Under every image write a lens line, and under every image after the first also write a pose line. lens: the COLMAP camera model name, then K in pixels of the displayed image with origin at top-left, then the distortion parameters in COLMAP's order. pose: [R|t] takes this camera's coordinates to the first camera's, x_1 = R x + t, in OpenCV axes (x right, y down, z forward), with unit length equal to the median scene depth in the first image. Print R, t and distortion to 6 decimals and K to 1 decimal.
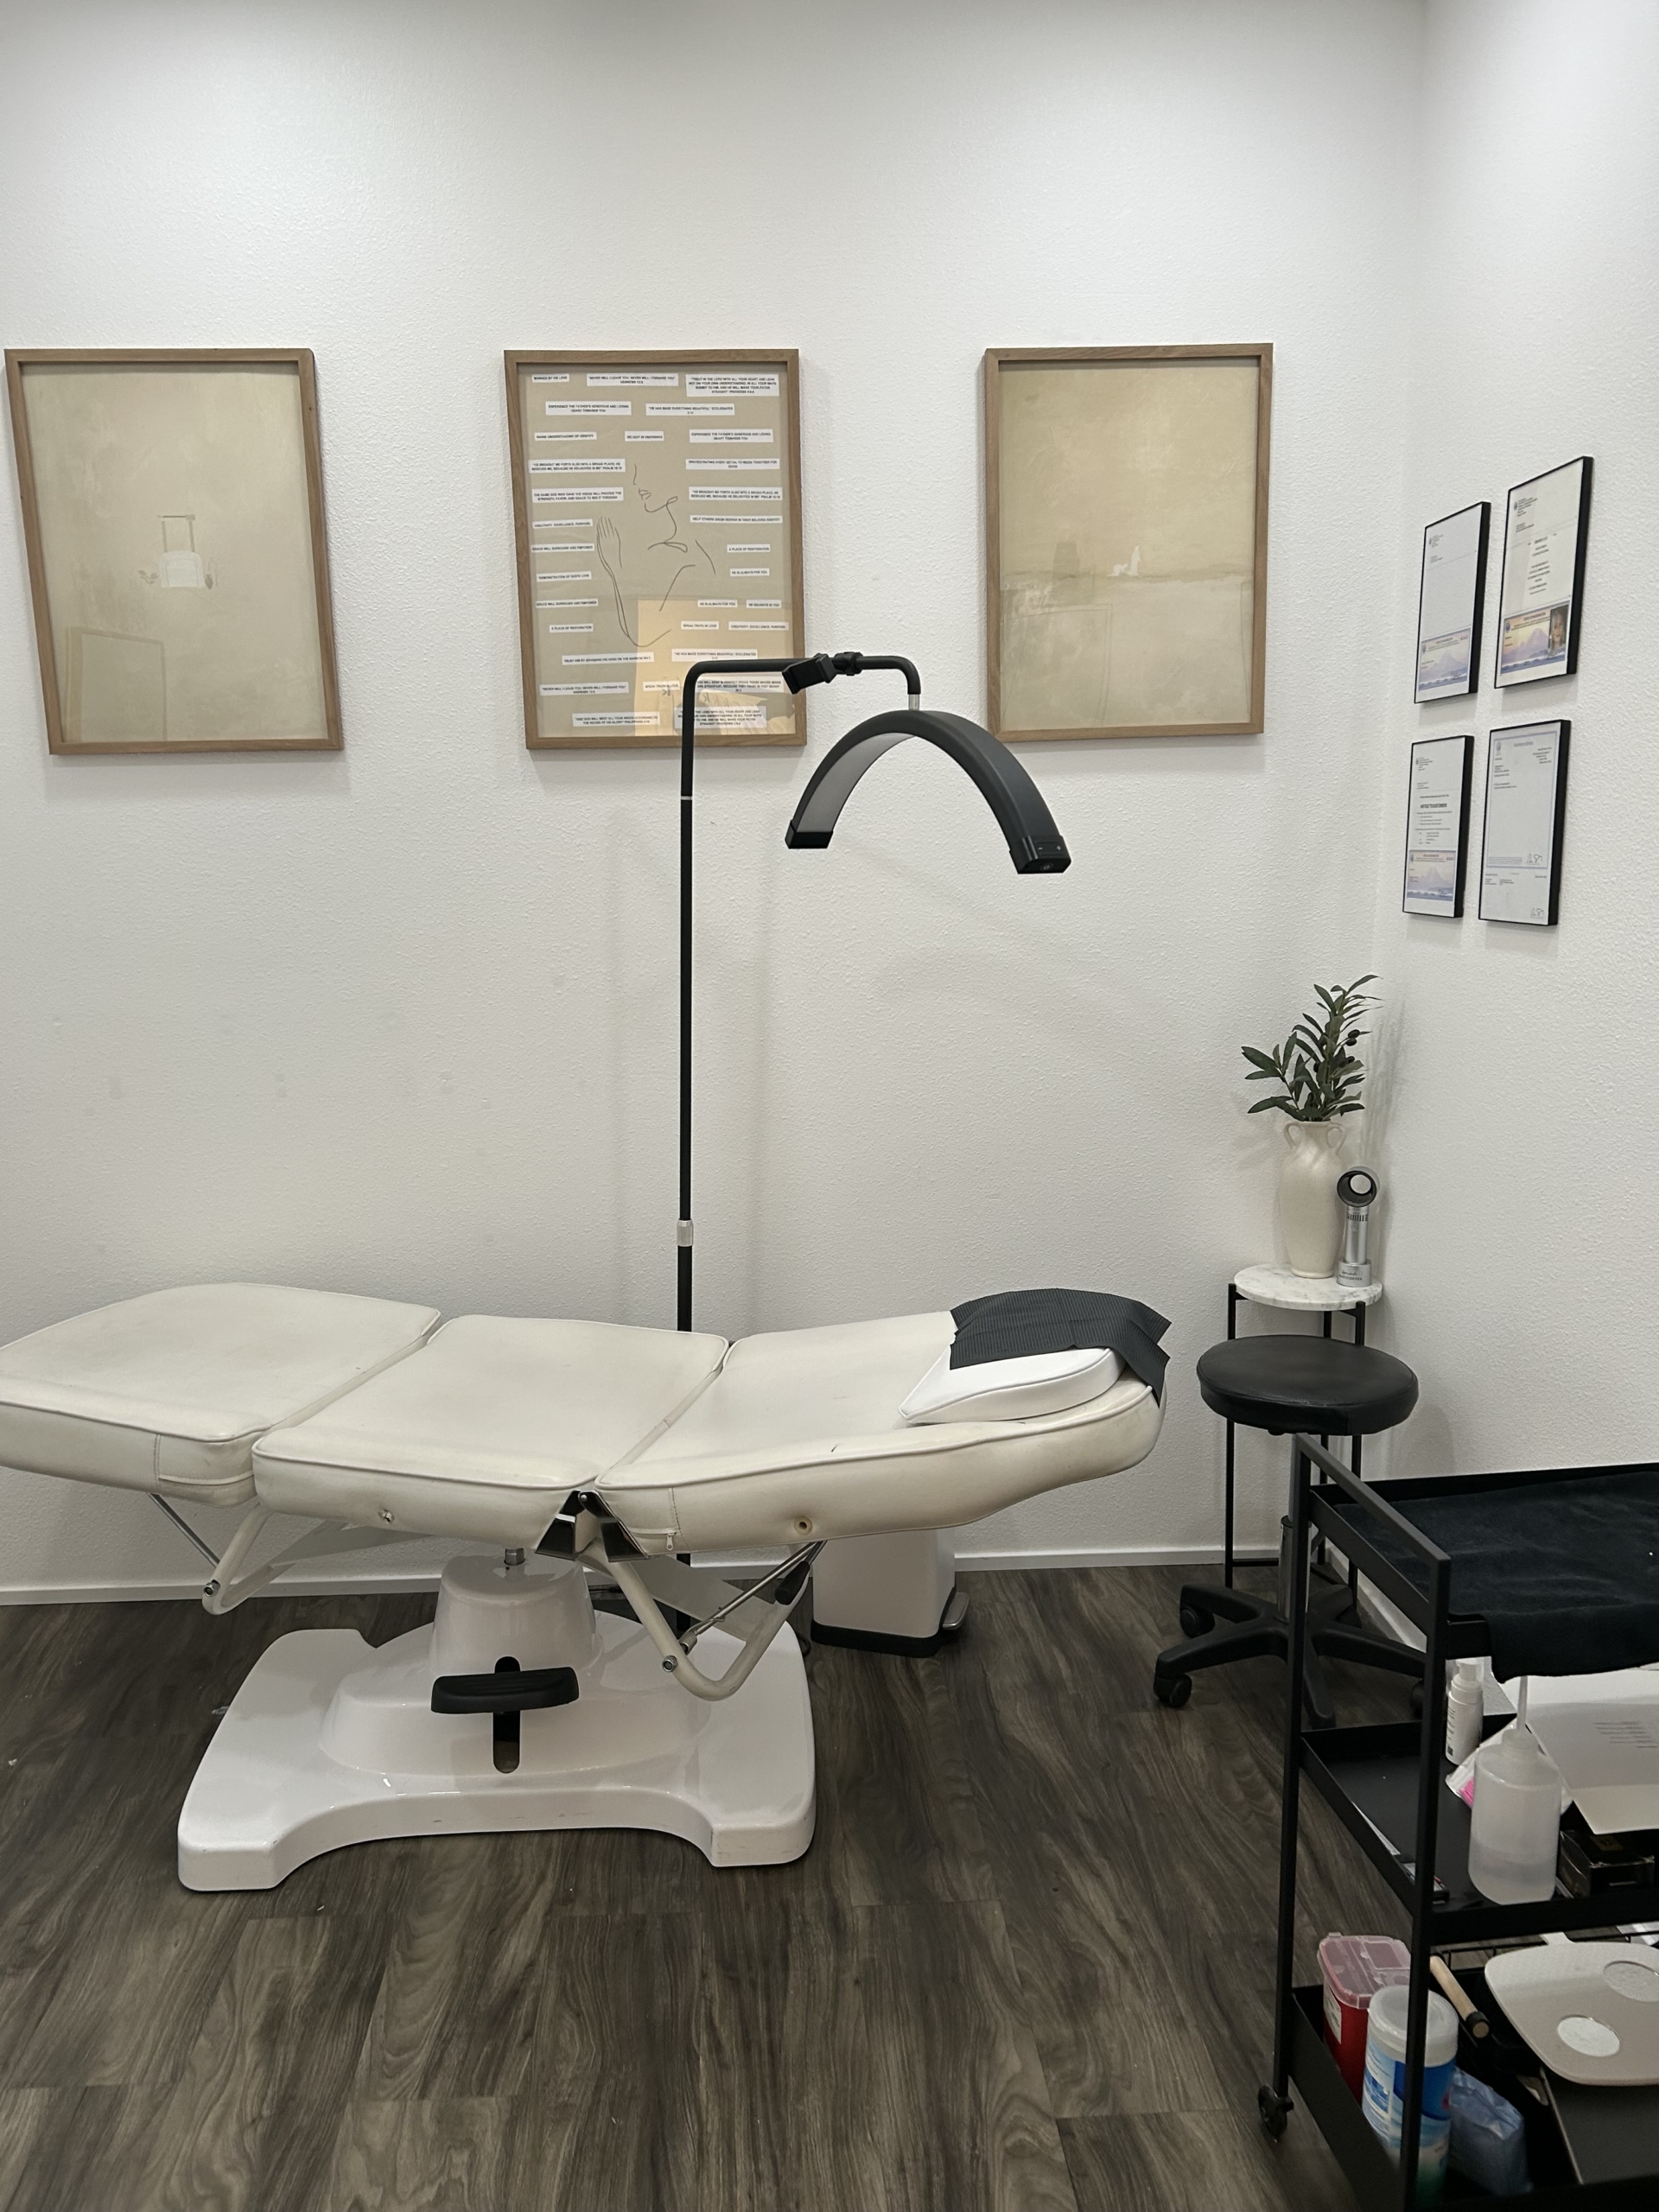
lens RADIAL K [[1647.7, 0, 824.6], [0, 1647.7, 1111.4], [0, 0, 1]] dist [0.043540, -0.044781]
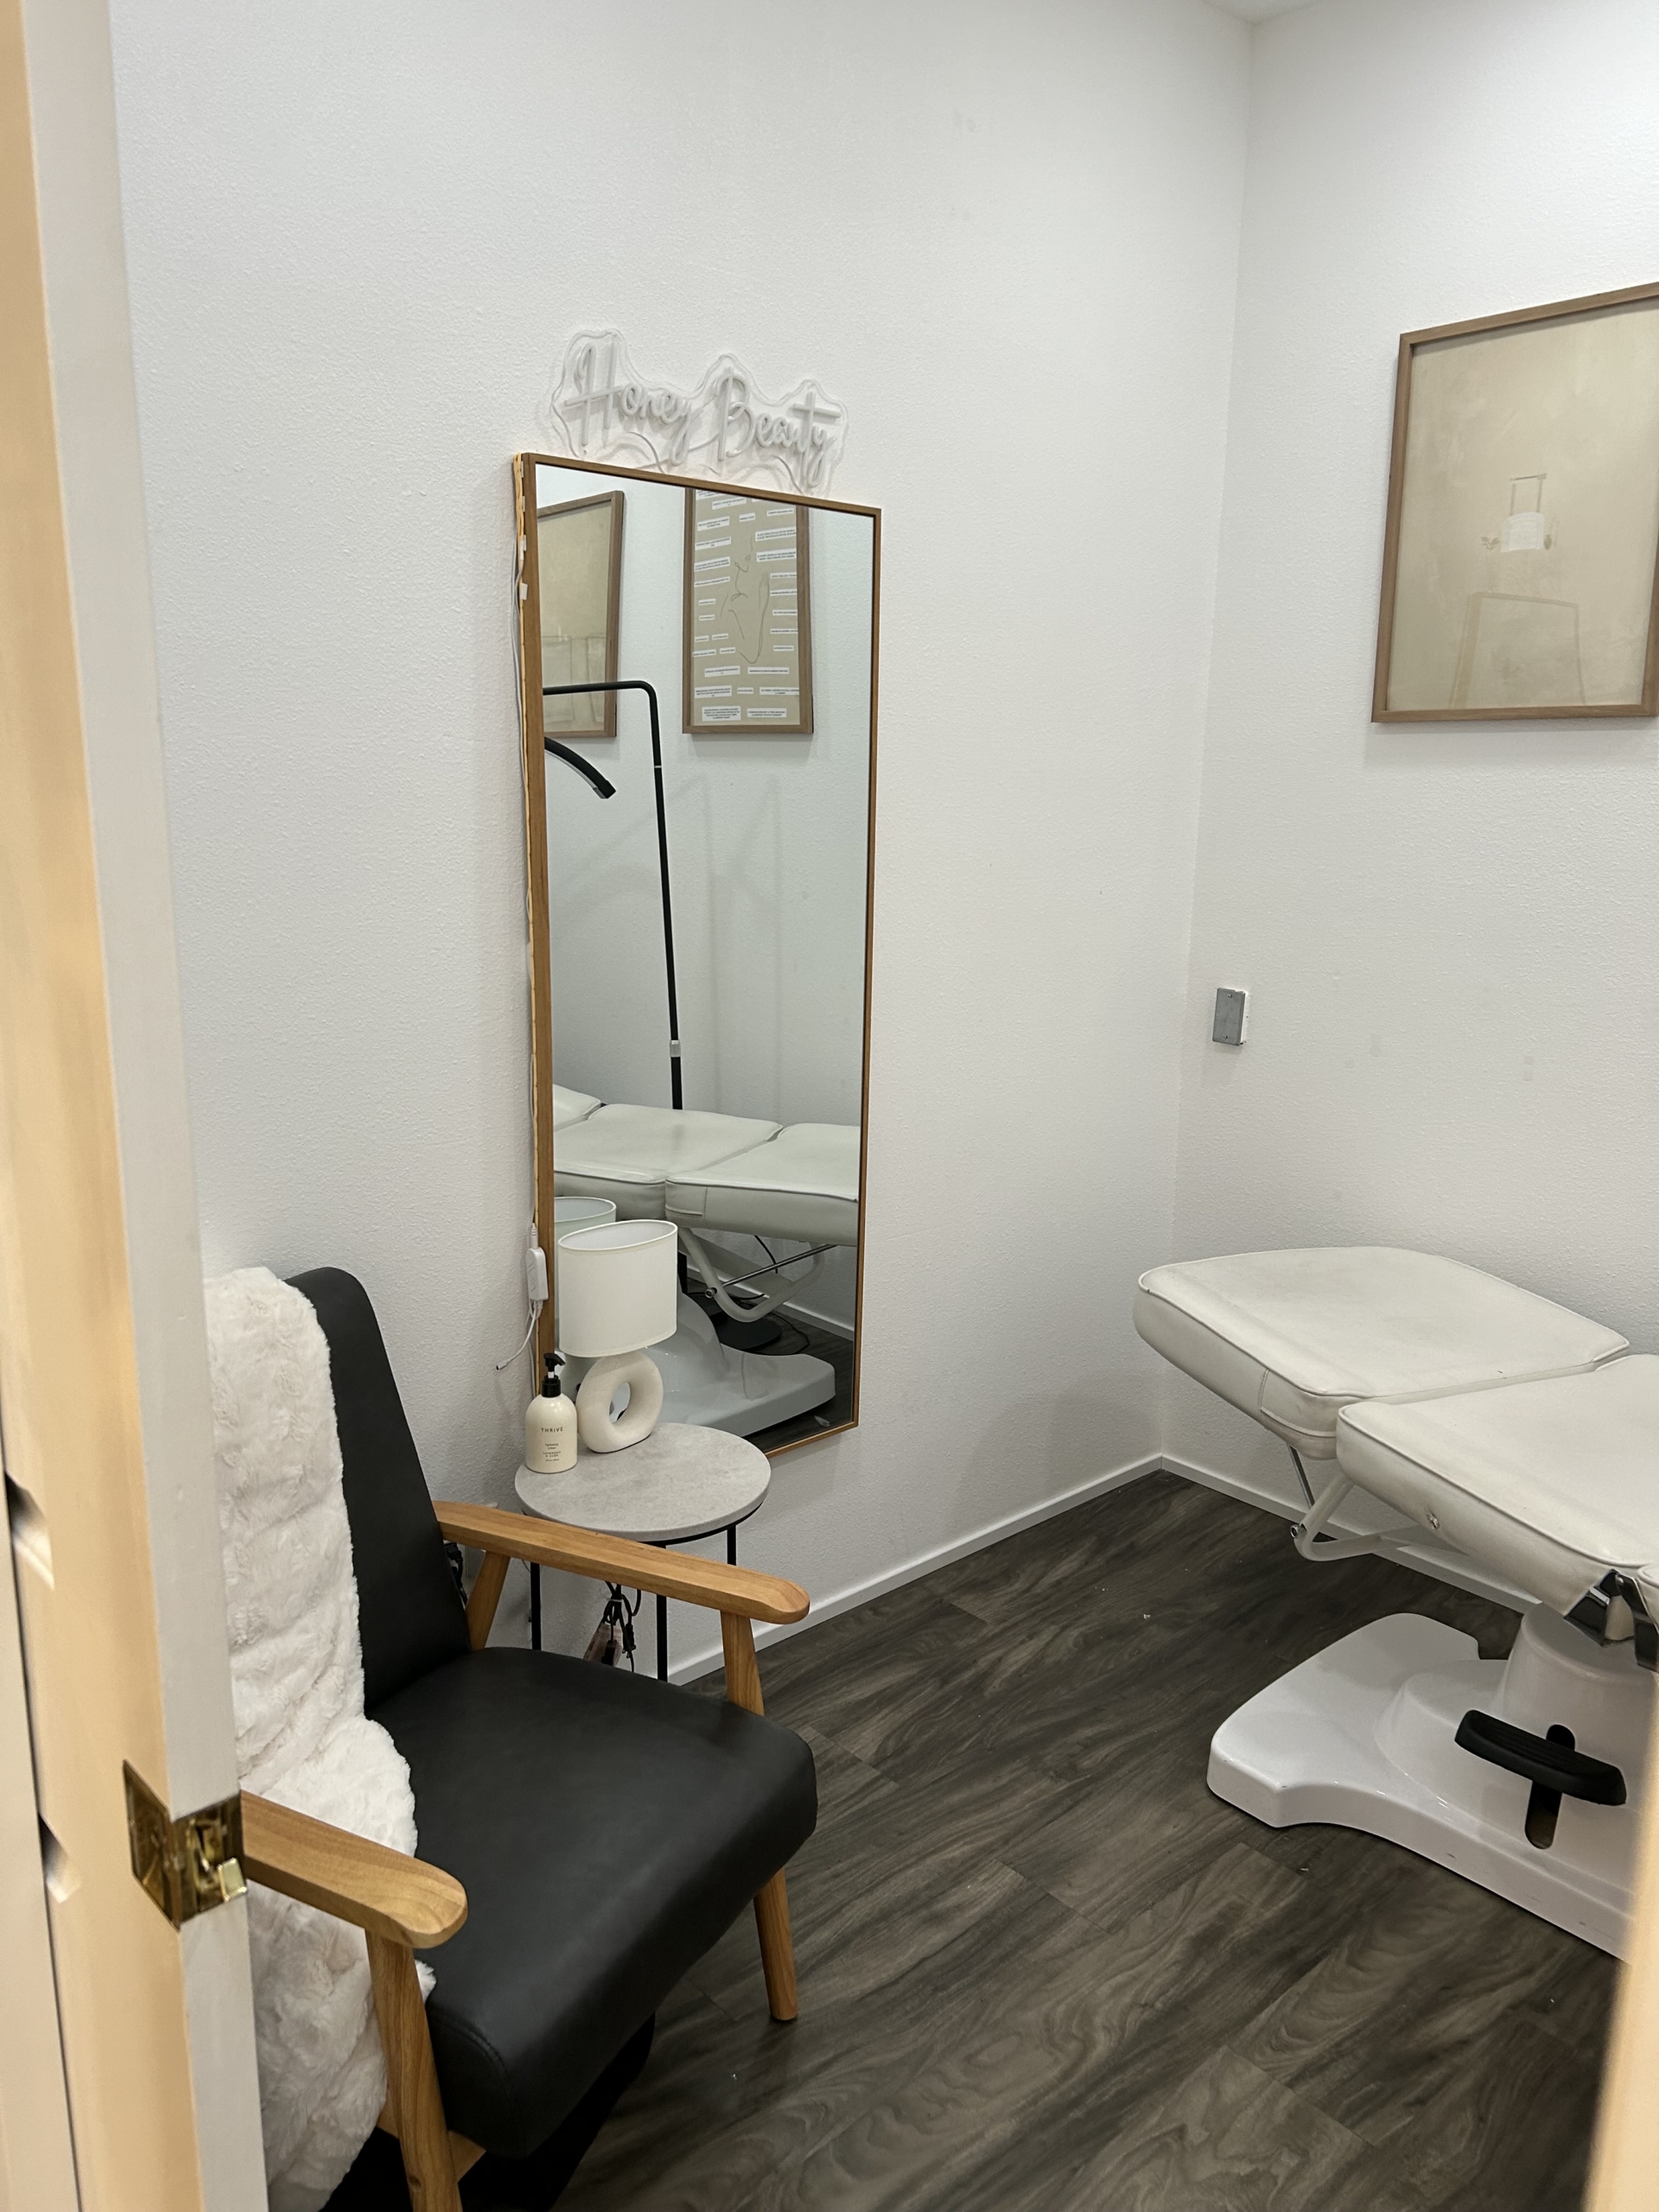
lens RADIAL K [[1647.7, 0, 824.6], [0, 1647.7, 1111.4], [0, 0, 1]] dist [0.043540, -0.044781]
pose [[0.630935, 0.179905, -0.754688, 0.200789], [-0.164906, 0.981613, 0.096136, -0.023179], [0.758107, 0.063797, 0.649002, 0.098037]]
